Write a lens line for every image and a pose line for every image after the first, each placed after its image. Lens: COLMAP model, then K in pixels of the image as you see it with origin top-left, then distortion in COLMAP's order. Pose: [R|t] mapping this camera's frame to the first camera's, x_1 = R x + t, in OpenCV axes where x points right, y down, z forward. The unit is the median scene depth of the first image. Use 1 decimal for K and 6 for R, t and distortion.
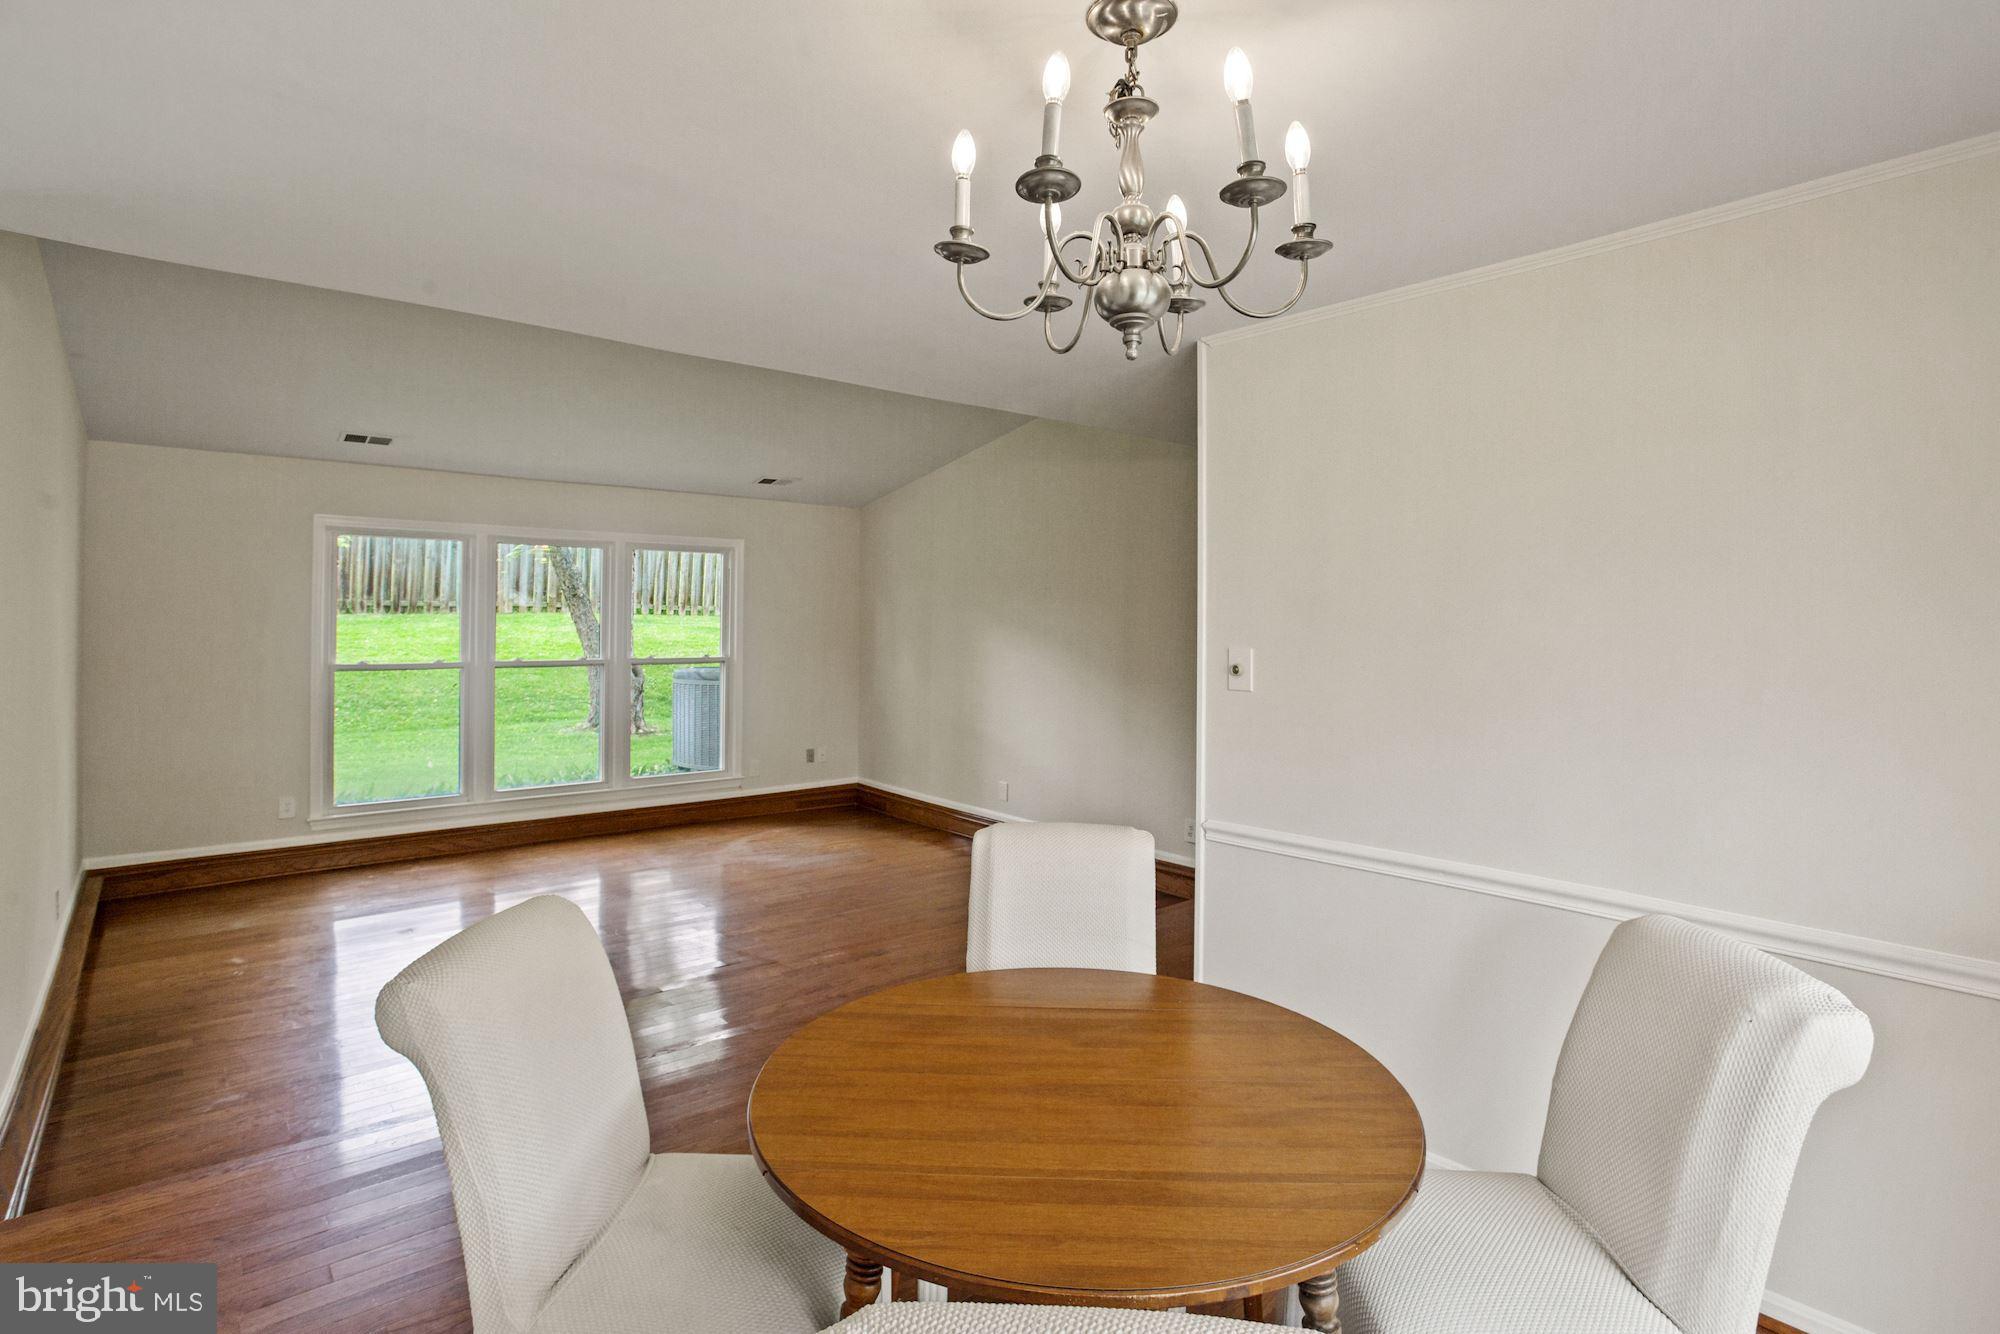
lens RADIAL K [[1008.0, 0, 1005.7], [0, 1008.0, 617.3], [0, 0, 1]] dist [-0.051102, 0.015905]
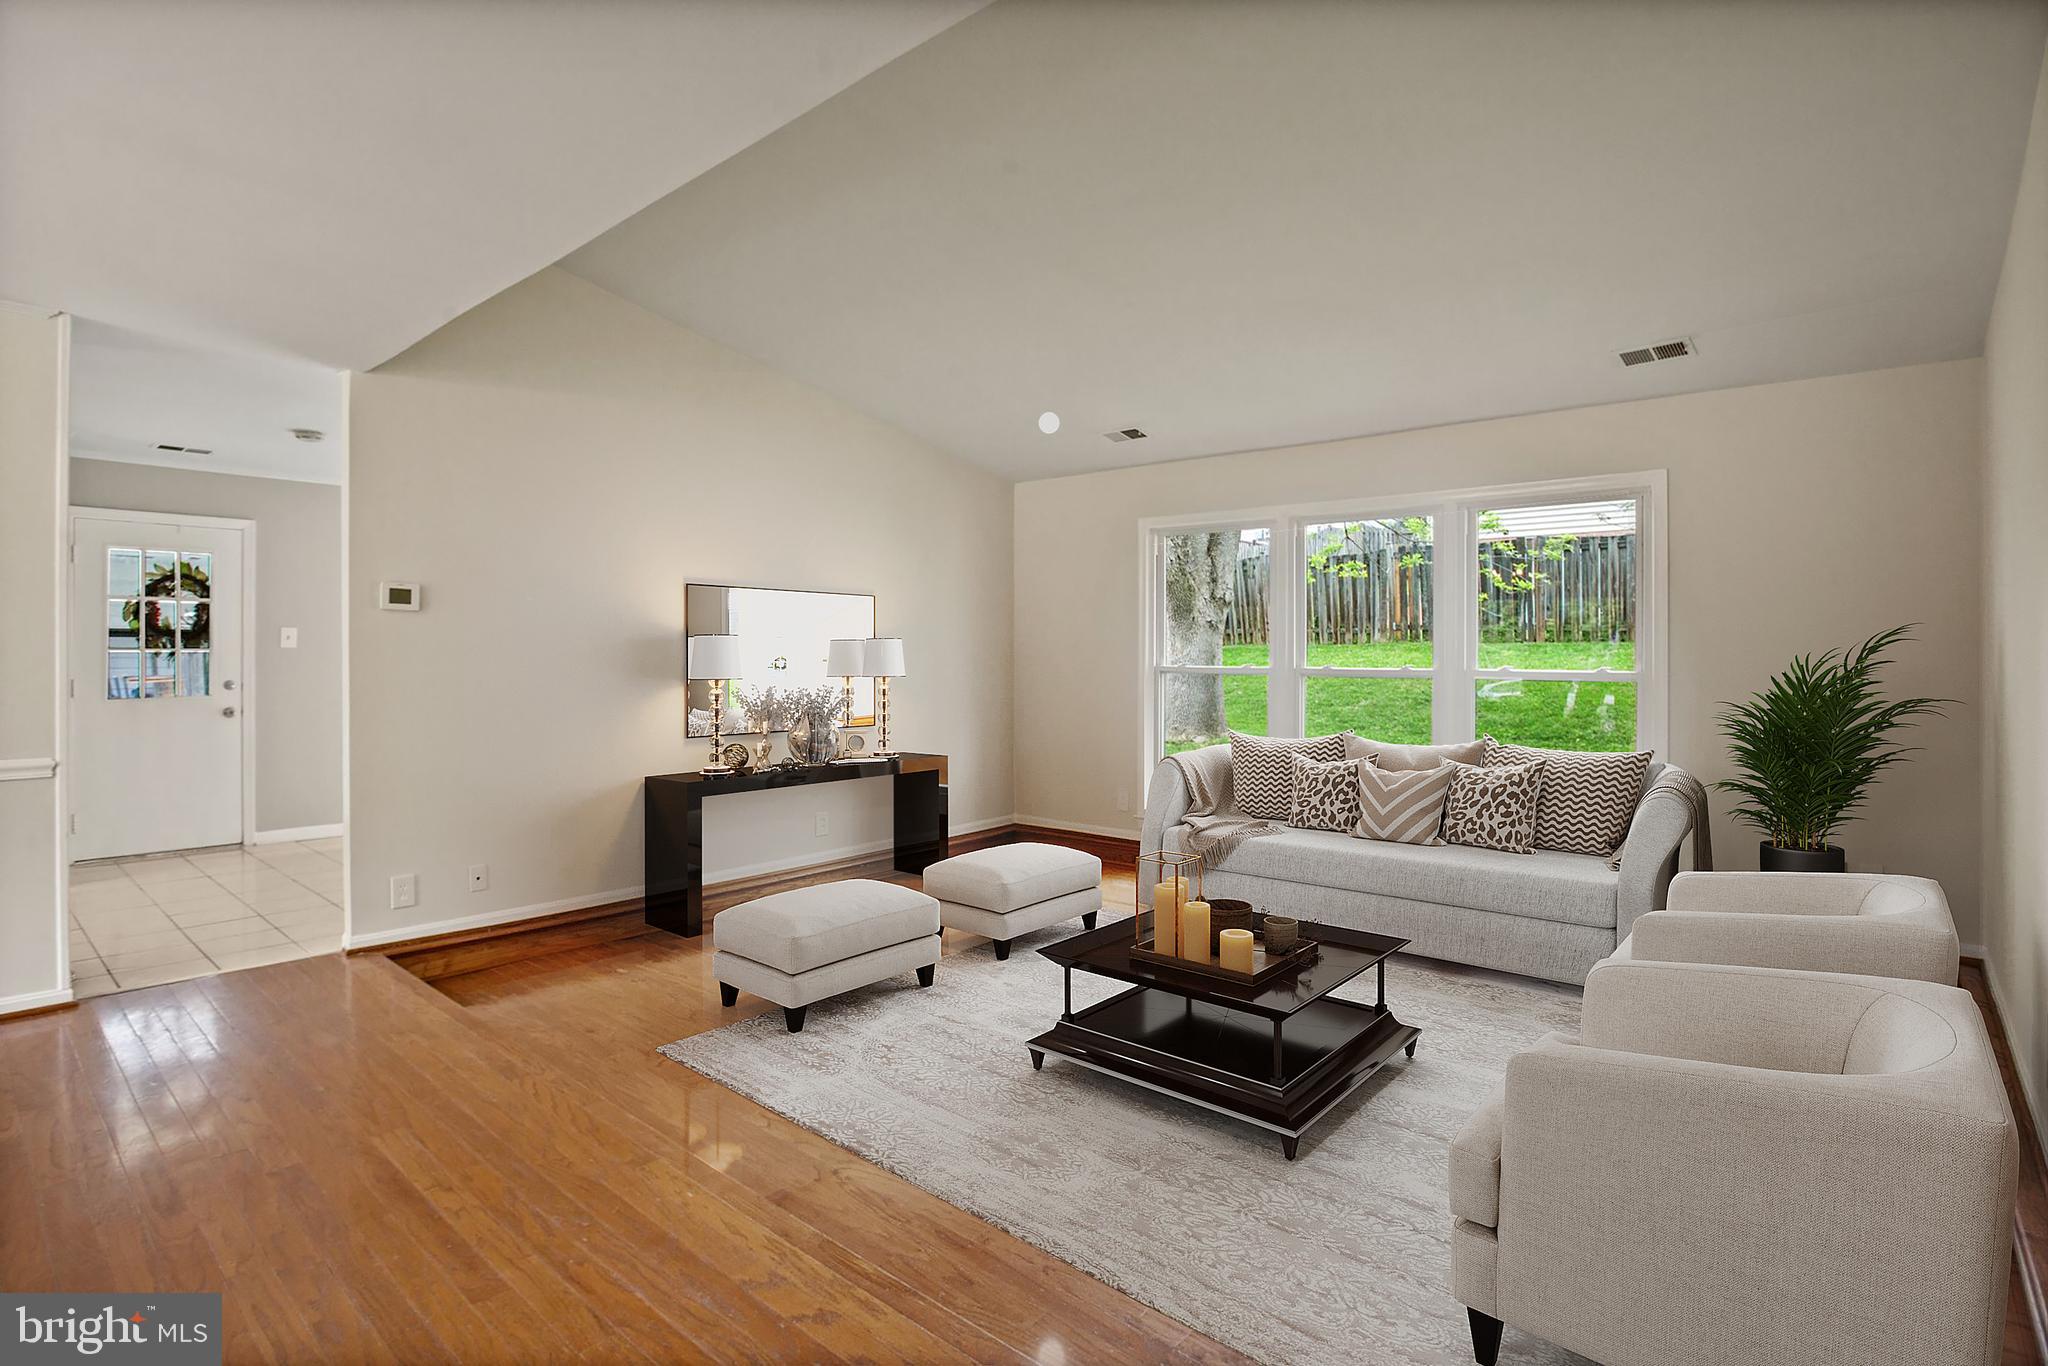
lens RADIAL K [[1015.9, 0, 1014.8], [0, 1015.9, 658.3], [0, 0, 1]] dist [-0.028483, 0.001540]
pose [[0.144775, -0.004085, -0.989456, 0.259047], [-0.008114, 0.999953, -0.005316, 0.038154], [0.989431, 0.008798, 0.144735, 0.582659]]
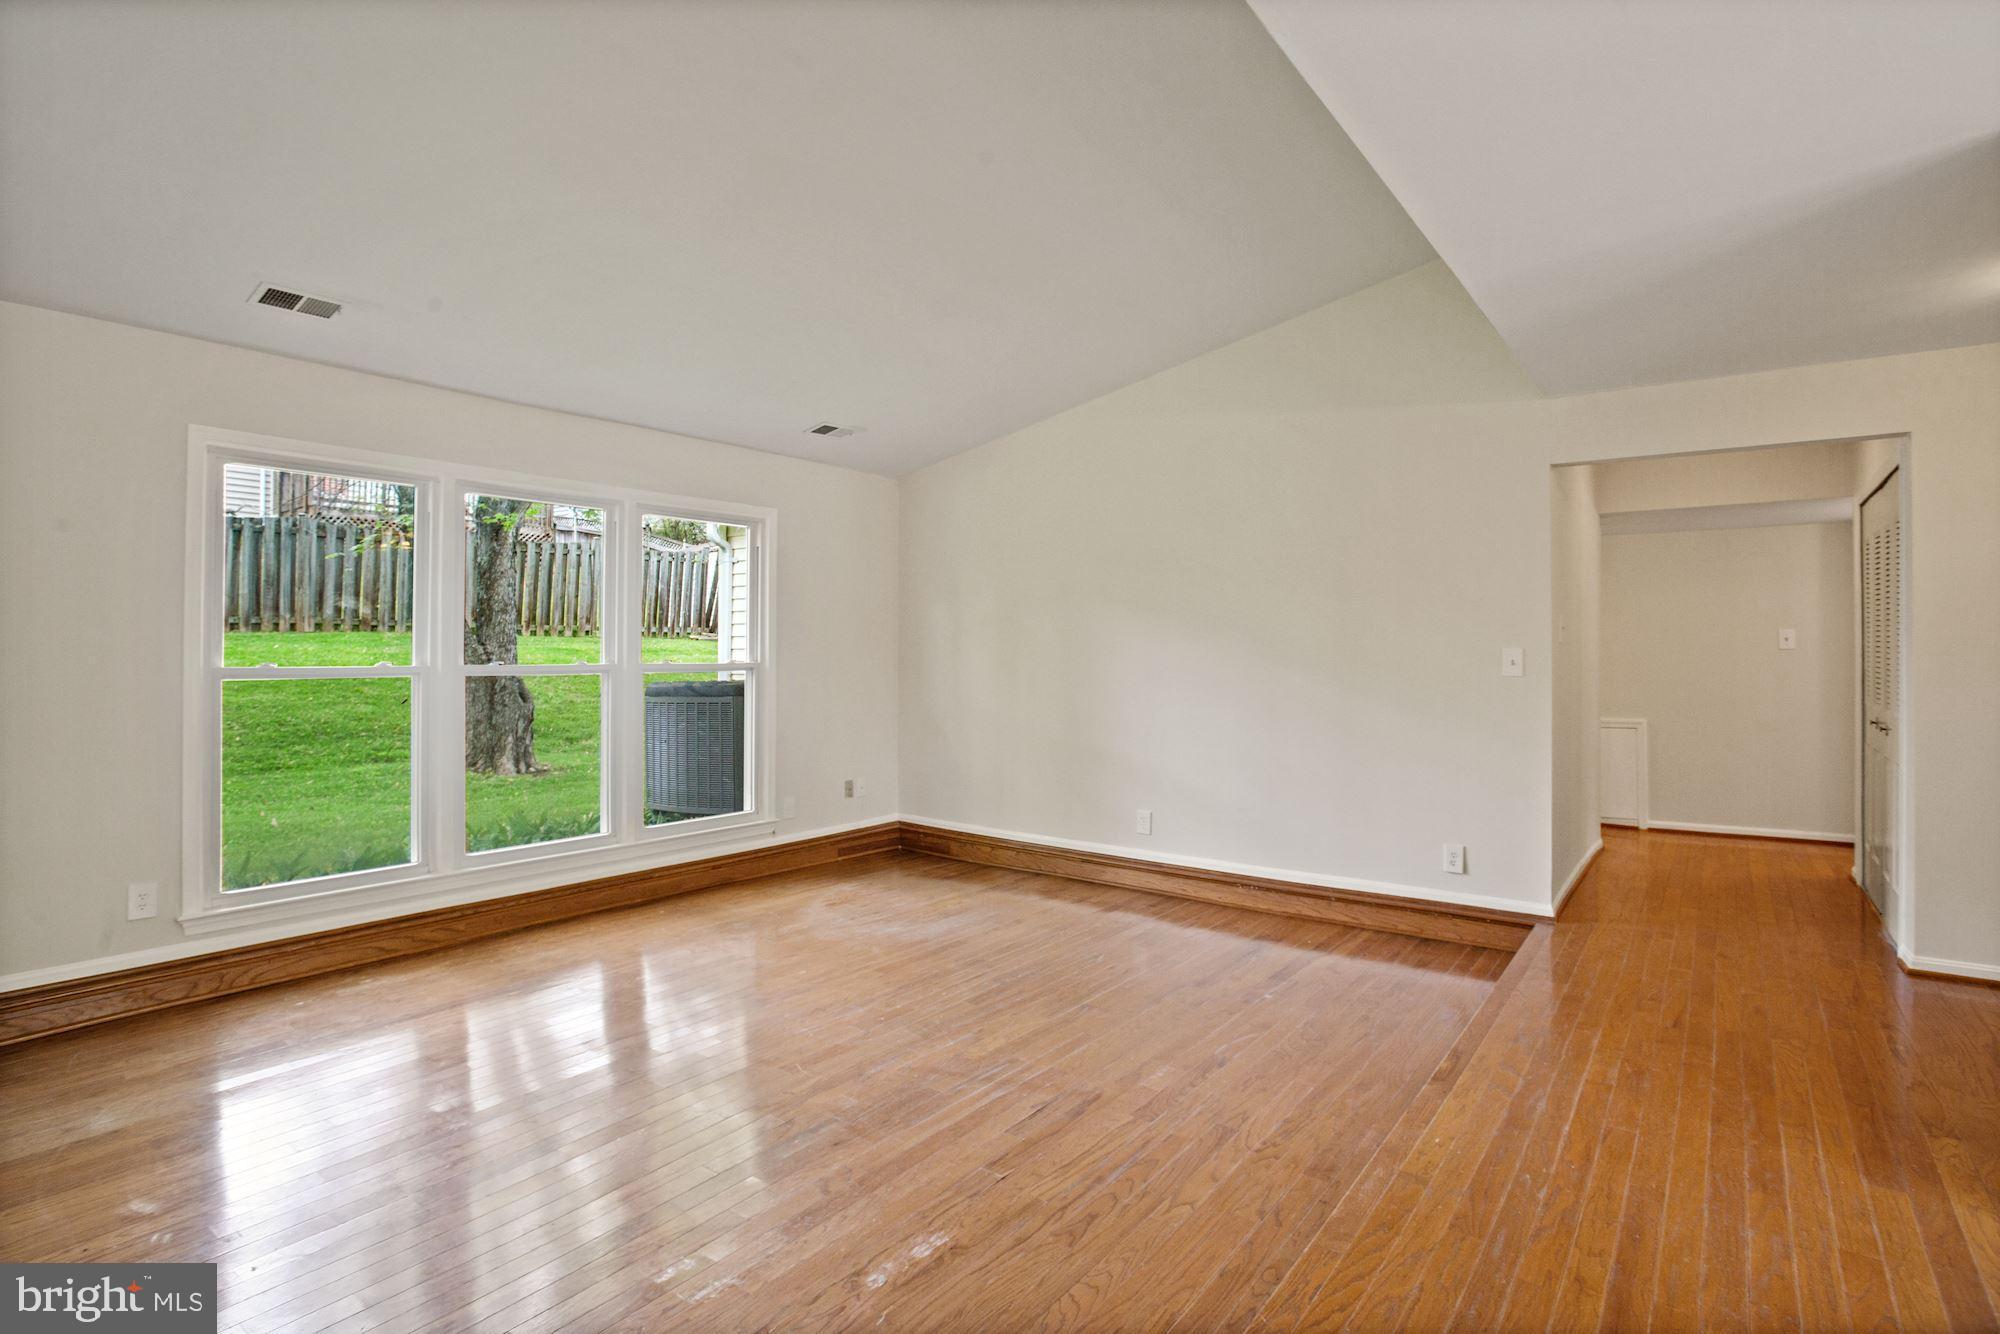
lens RADIAL K [[984.5, 0, 1006.5], [0, 984.5, 648.1], [0, 0, 1]] dist [-0.055559, 0.015529]
pose [[0.974233, -0.006272, 0.225459, -0.272599], [0.006979, 0.999973, -0.002342, 0.033009], [-0.225438, 0.003855, 0.974250, 0.245310]]
